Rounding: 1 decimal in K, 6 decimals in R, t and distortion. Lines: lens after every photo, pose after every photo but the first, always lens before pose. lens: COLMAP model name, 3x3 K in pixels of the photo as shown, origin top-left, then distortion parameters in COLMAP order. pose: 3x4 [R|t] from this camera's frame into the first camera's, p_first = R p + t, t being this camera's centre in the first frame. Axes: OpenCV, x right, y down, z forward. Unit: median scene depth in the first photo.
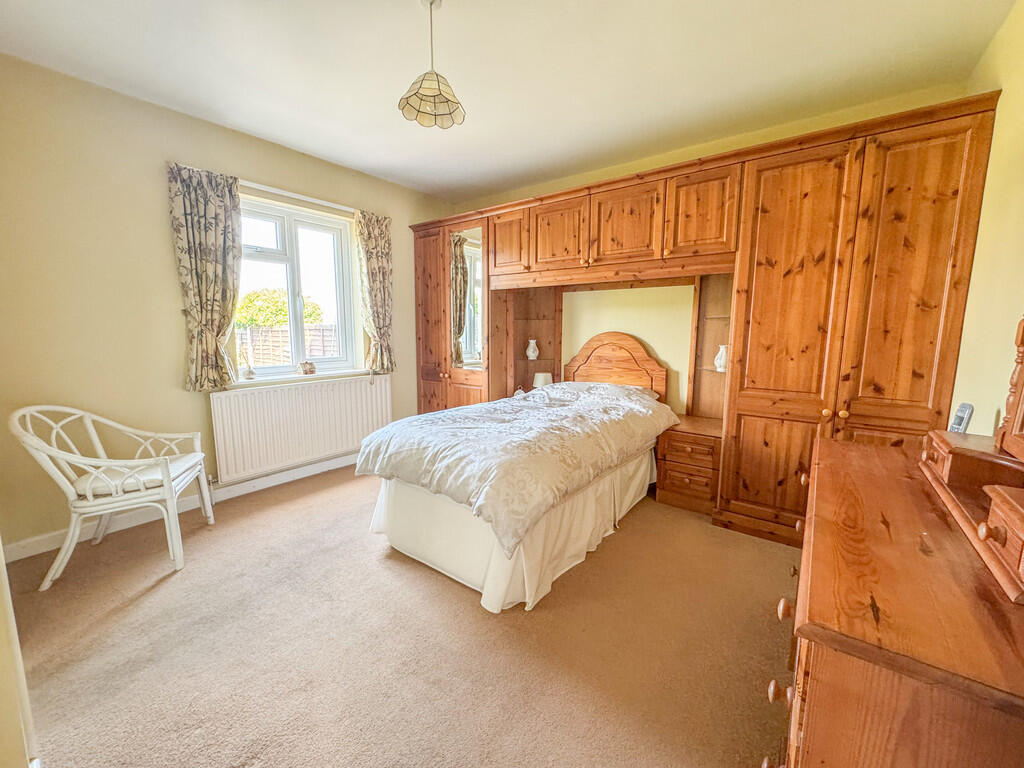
lens RADIAL K [[415.8, 0, 509.4], [0, 415.8, 384.5], [0, 0, 1]] dist [-0.003171, 0.000306]
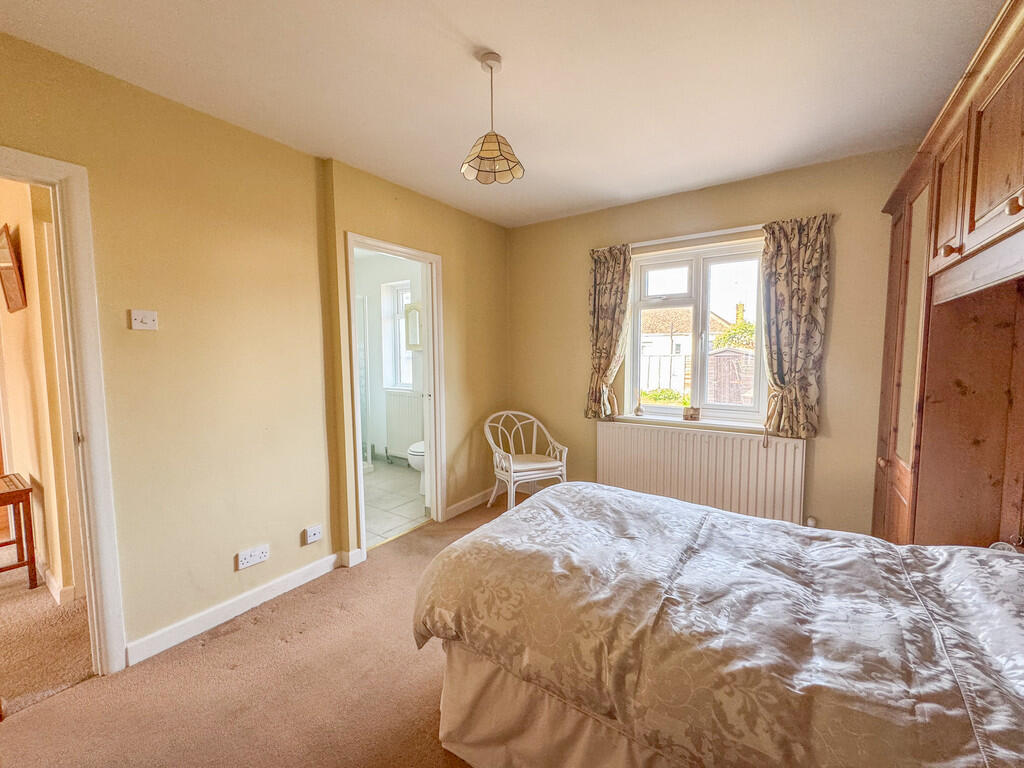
lens RADIAL K [[415.8, 0, 512.5], [0, 415.8, 384.7], [0, 0, 1]] dist [-0.003171, 0.000306]
pose [[0.056542, 0.069542, -0.995975, 0.583295], [-0.130865, 0.989481, 0.061659, -0.150934], [0.989786, 0.126852, 0.065048, 0.733172]]
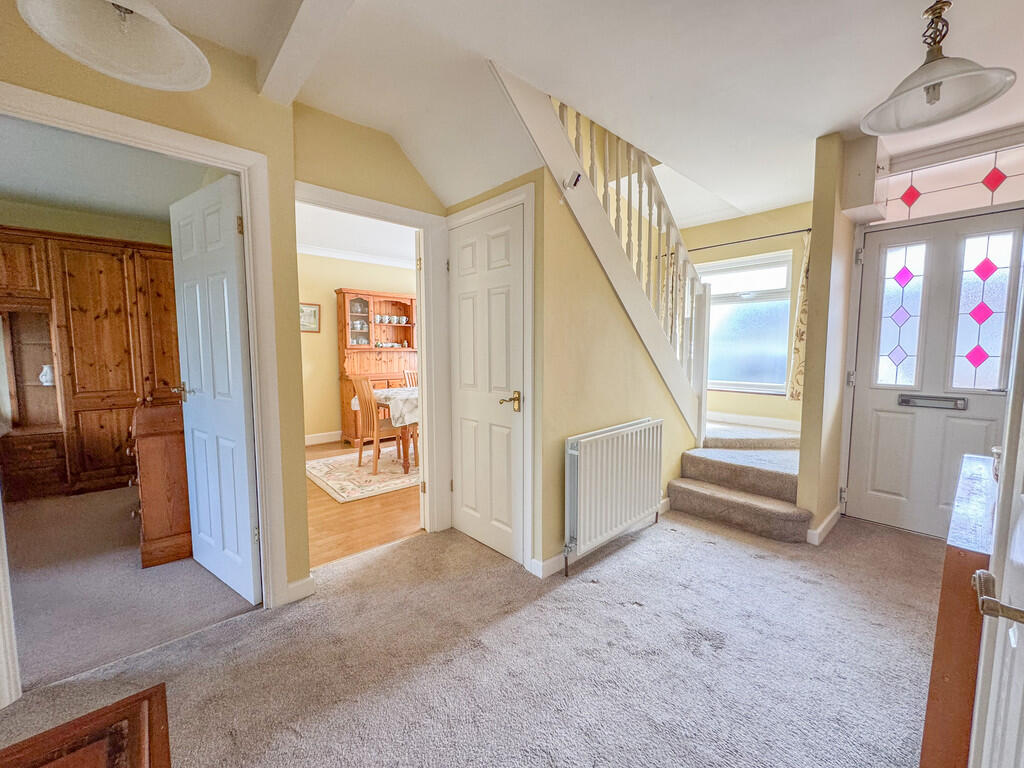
lens RADIAL K [[415.8, 0, 511.9], [0, 415.8, 383.5], [0, 0, 1]] dist [-0.003171, 0.000306]
pose [[0.181828, -0.084895, 0.979659, -0.568875], [0.138349, 0.988565, 0.059989, 0.098752], [-0.973549, 0.124627, 0.191494, -0.754806]]
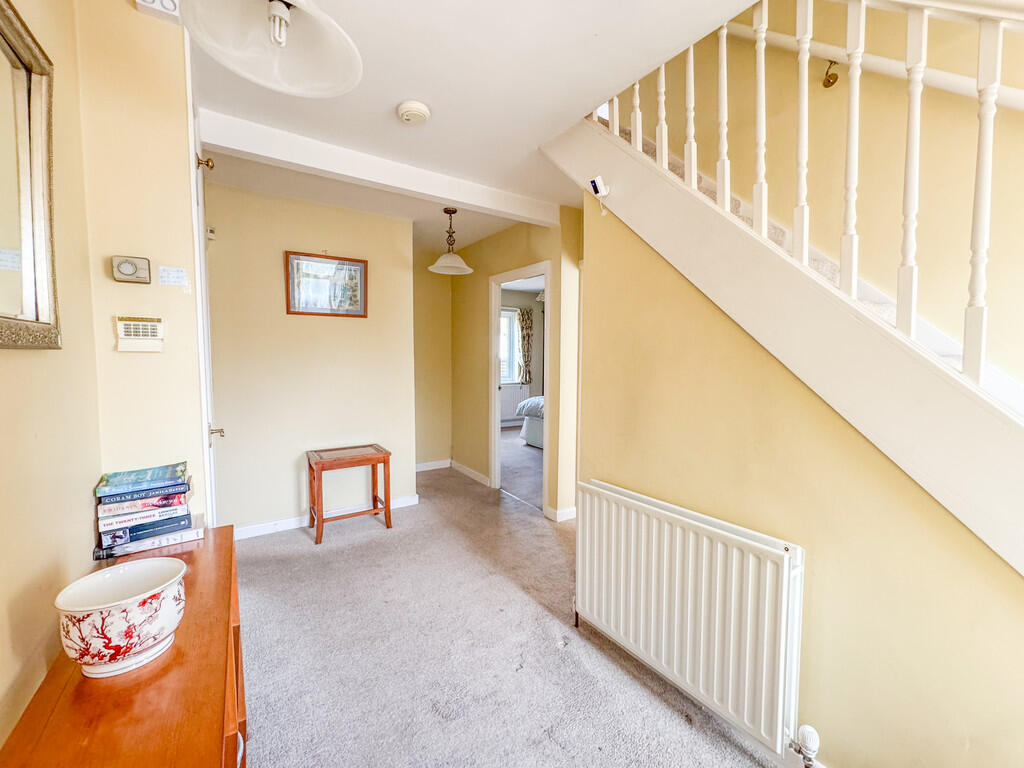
lens RADIAL K [[415.8, 0, 507.1], [0, 415.8, 378.8], [0, 0, 1]] dist [-0.003171, 0.000306]
pose [[0.943911, 0.020601, -0.329558, 0.442963], [-0.047454, 0.996155, -0.073646, 0.162956], [0.326774, 0.085154, 0.941259, -1.511338]]
